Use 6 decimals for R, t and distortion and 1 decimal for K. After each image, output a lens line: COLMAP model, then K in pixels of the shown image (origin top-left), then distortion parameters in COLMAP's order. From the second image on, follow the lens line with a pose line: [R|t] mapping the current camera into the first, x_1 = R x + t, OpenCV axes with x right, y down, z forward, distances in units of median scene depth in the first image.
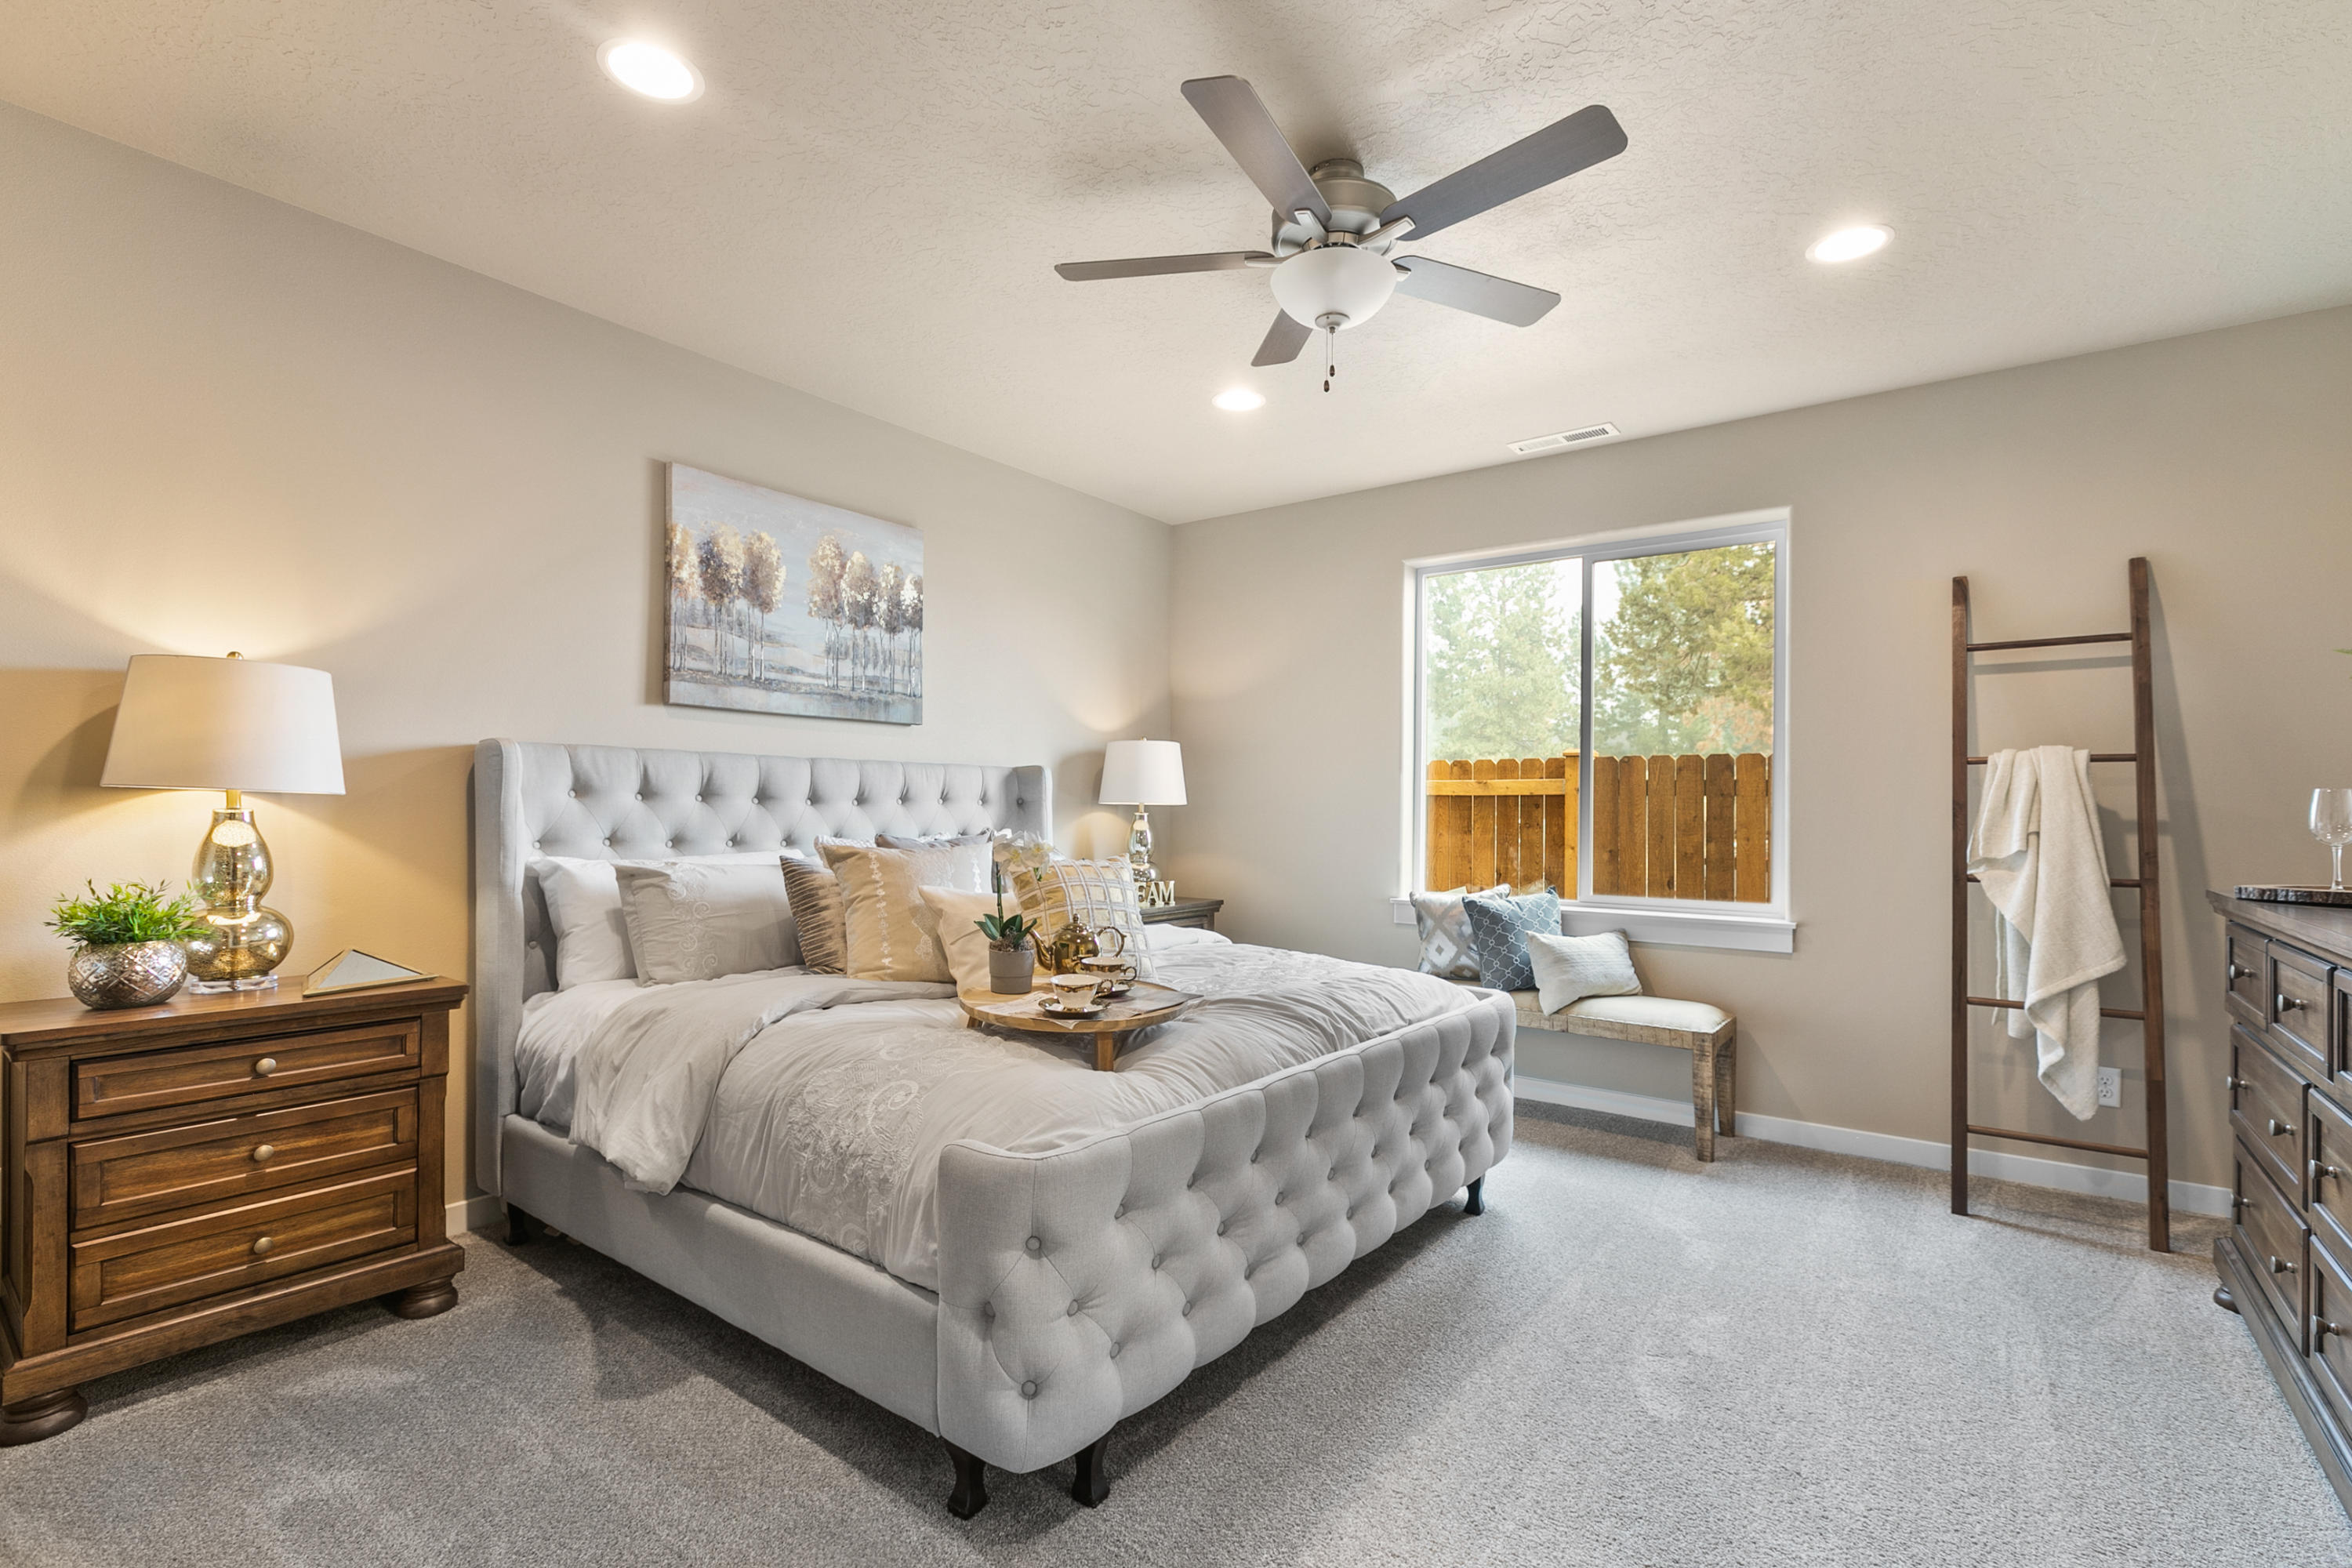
lens RADIAL K [[1038.6, 0, 1213.5], [0, 1038.6, 812.1], [0, 0, 1]] dist [-0.000778, -0.000932]
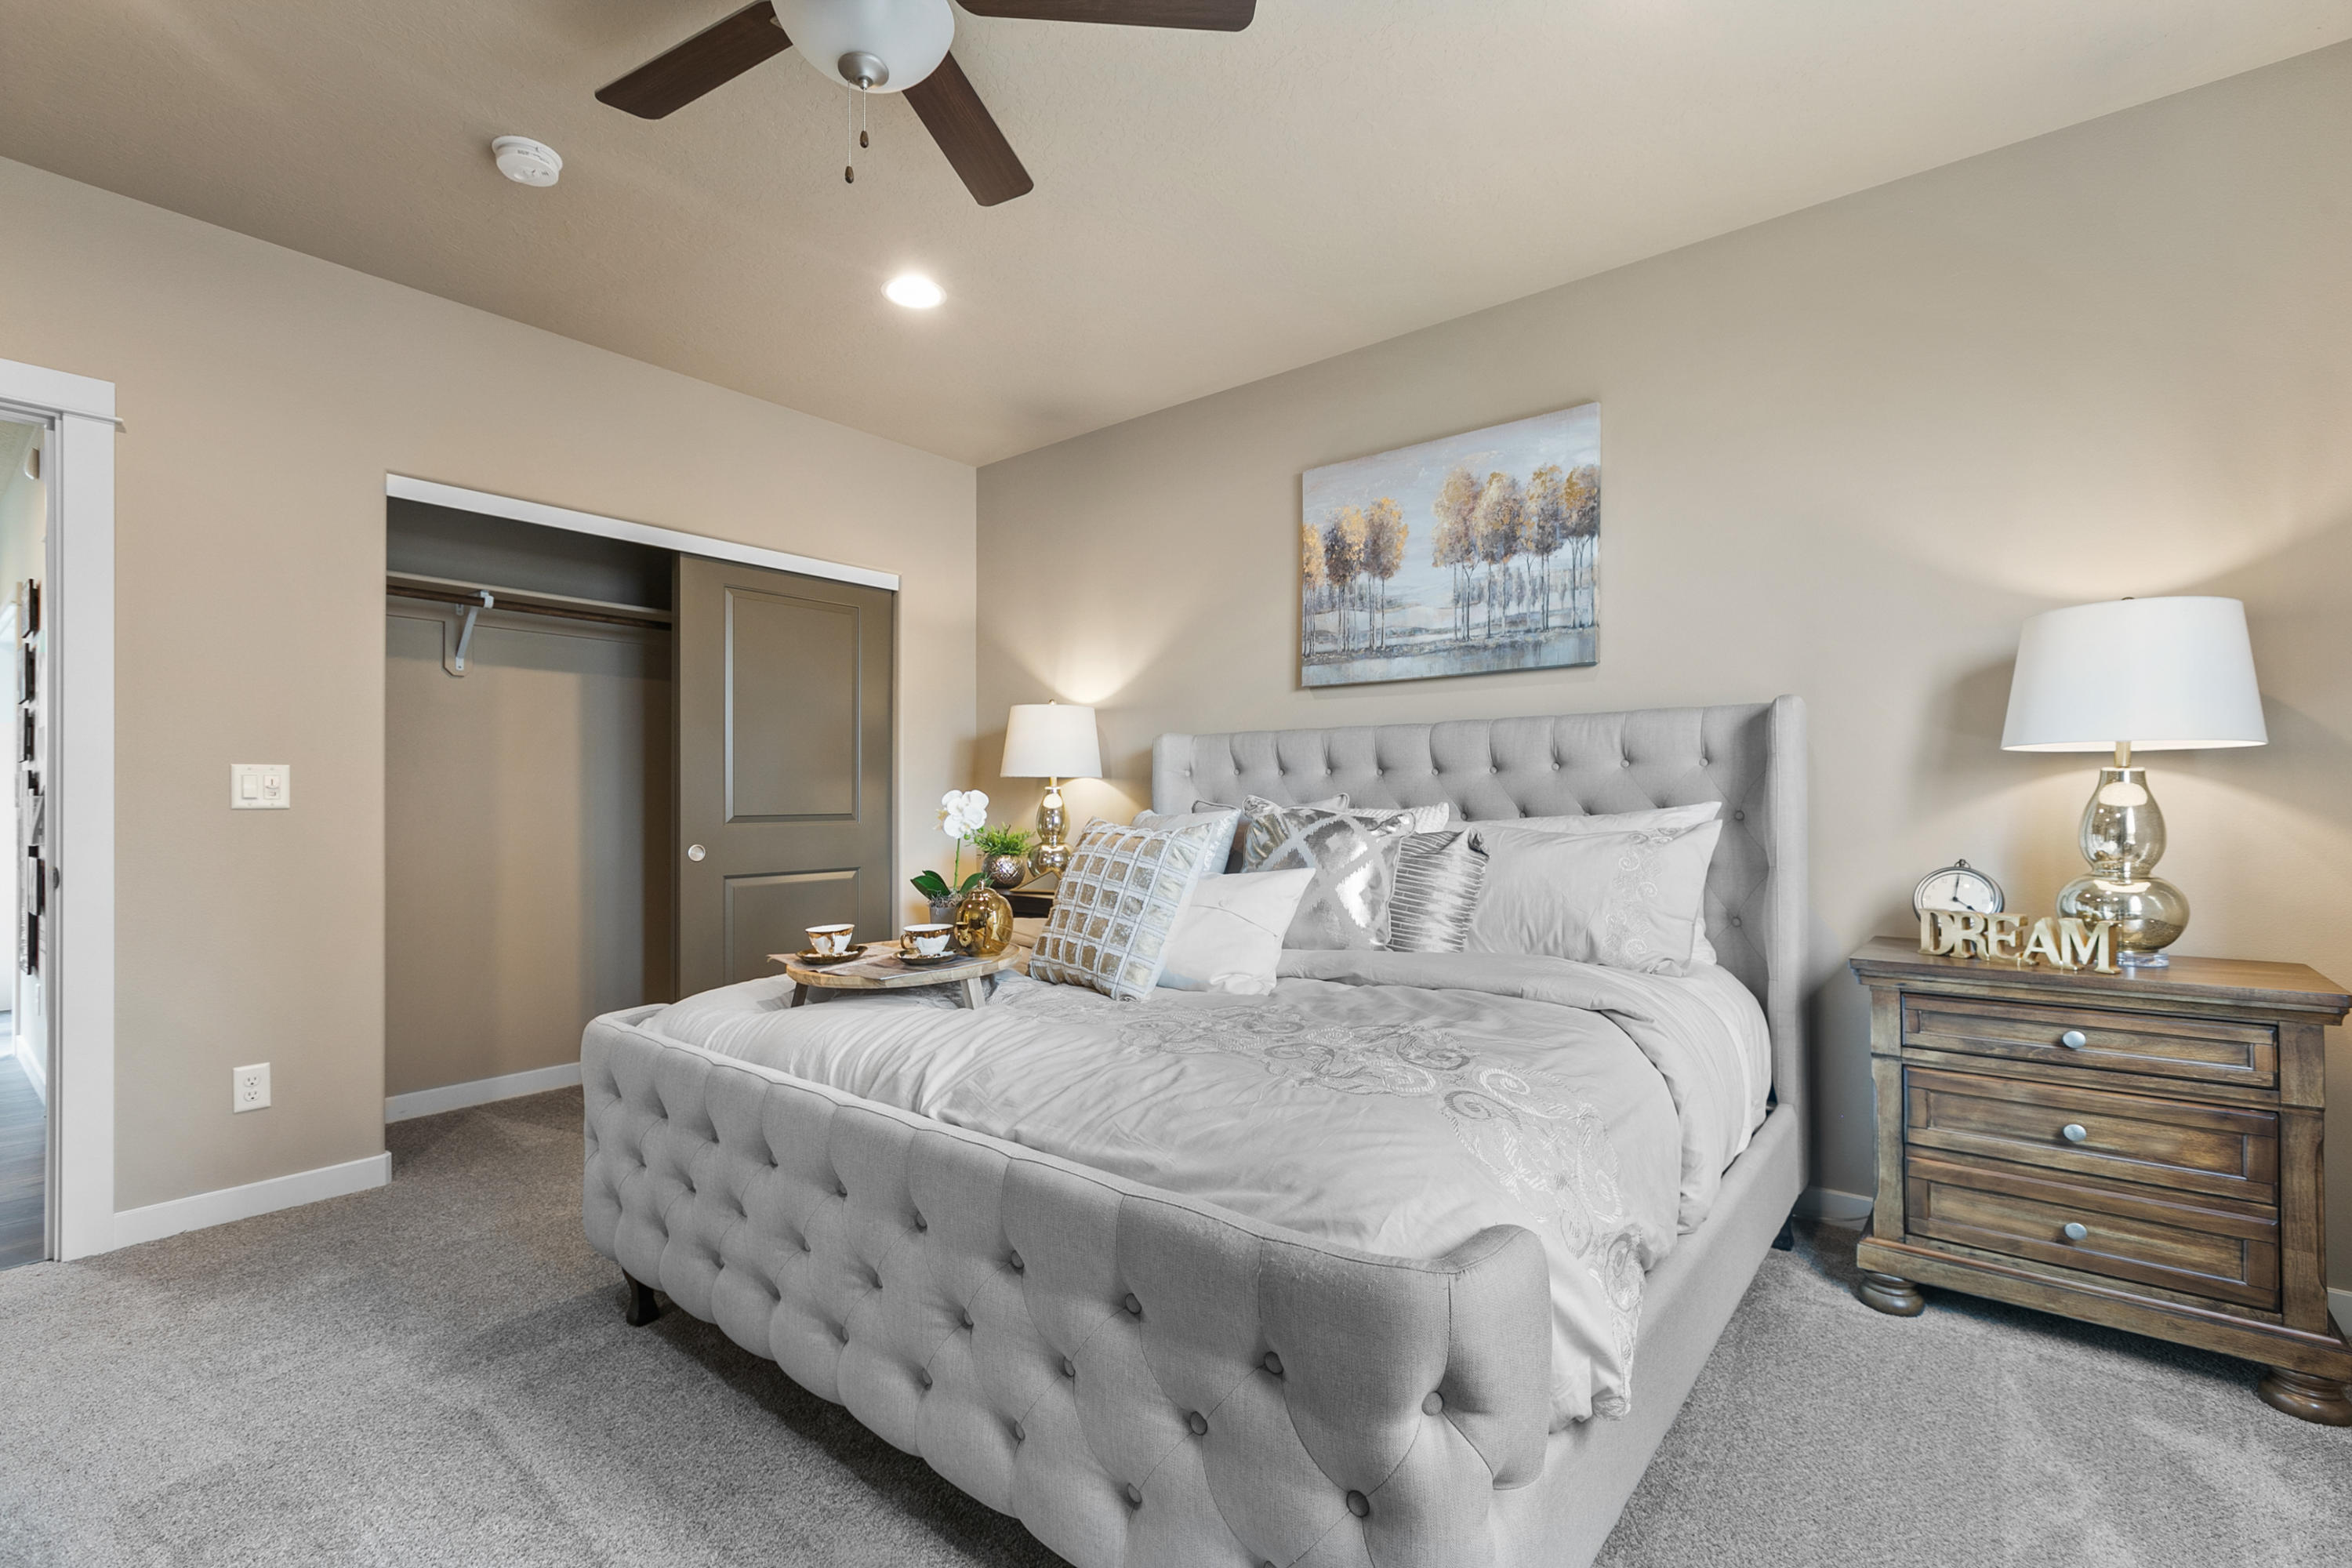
lens RADIAL K [[1038.6, 0, 1119.1], [0, 1038.6, 768.5], [0, 0, 1]] dist [-0.000778, -0.000932]
pose [[-0.052296, -0.025028, -0.998318, 0.529613], [0.016827, 0.999522, -0.025939, 0.006730], [0.998490, -0.018155, -0.051850, 0.766706]]
